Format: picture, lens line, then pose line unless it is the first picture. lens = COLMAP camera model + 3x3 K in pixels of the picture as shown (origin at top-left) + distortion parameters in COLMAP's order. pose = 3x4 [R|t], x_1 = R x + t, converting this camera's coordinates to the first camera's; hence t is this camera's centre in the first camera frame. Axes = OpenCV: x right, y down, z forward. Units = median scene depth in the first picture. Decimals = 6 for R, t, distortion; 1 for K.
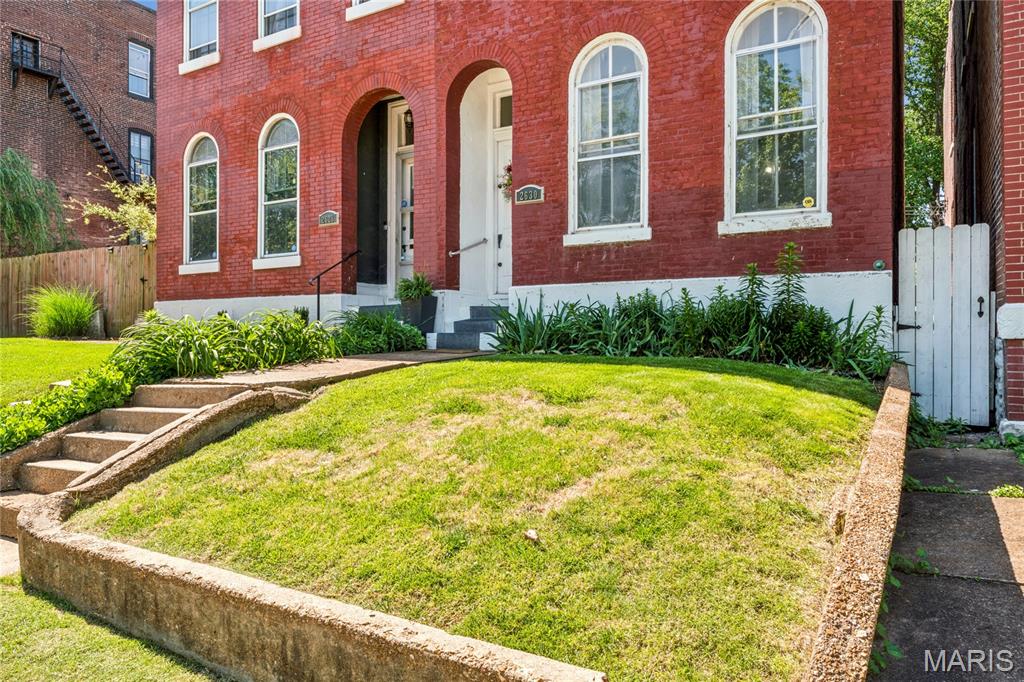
lens RADIAL K [[673.9, 0, 512.7], [0, 673.9, 332.2], [0, 0, 1]] dist [0.002264, -0.000748]
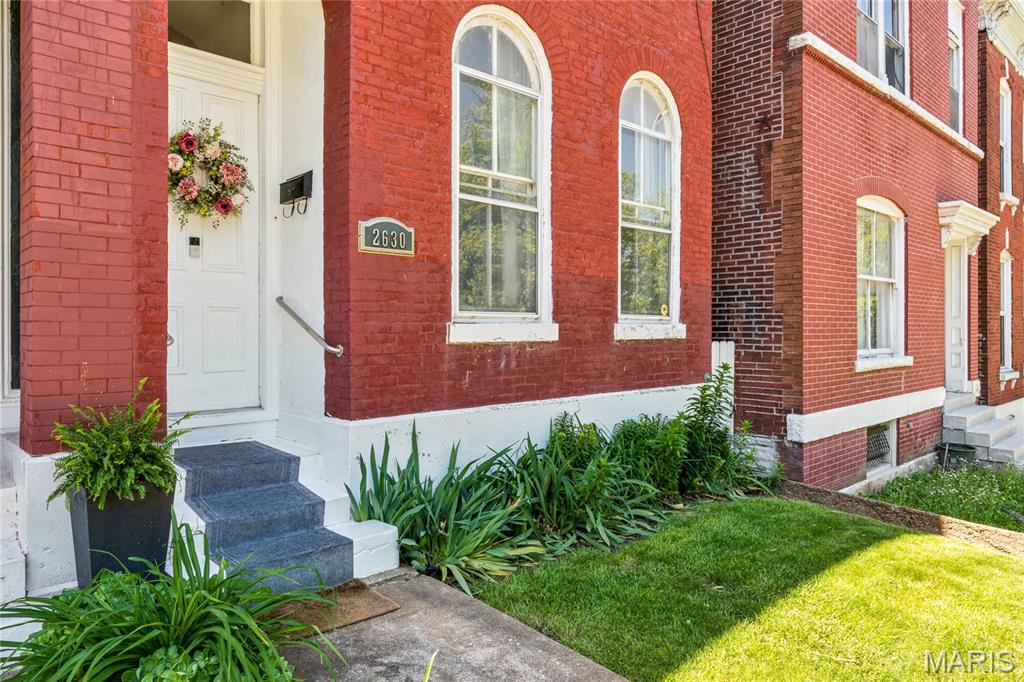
lens RADIAL K [[673.9, 0, 512.7], [0, 673.9, 332.2], [0, 0, 1]] dist [0.002264, -0.000748]
pose [[0.280880, -0.002975, 0.959738, -0.458577], [-0.000339, 0.999995, 0.003198, -0.142230], [-0.959743, -0.001223, 0.280878, 0.811579]]
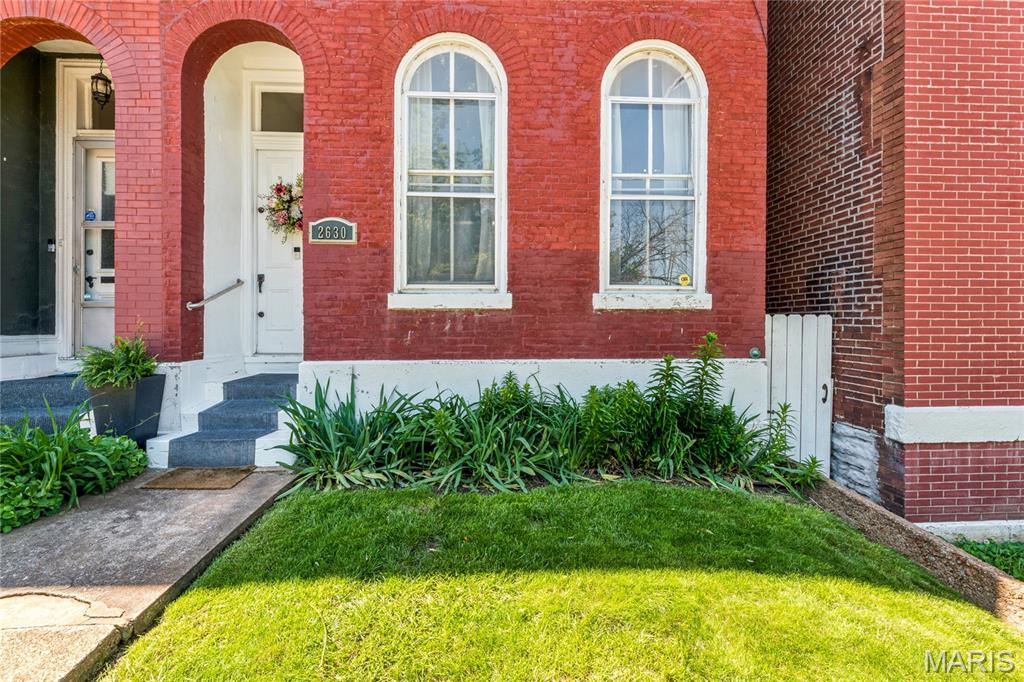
lens RADIAL K [[474.0, 0, 512.5], [0, 474.0, 326.6], [0, 0, 1]] dist [-0.003116, -0.000349]
pose [[0.831989, -0.002573, 0.554786, -0.098867], [-0.001958, 0.999969, 0.007574, -0.115459], [-0.554788, -0.007388, 0.831959, 0.512483]]
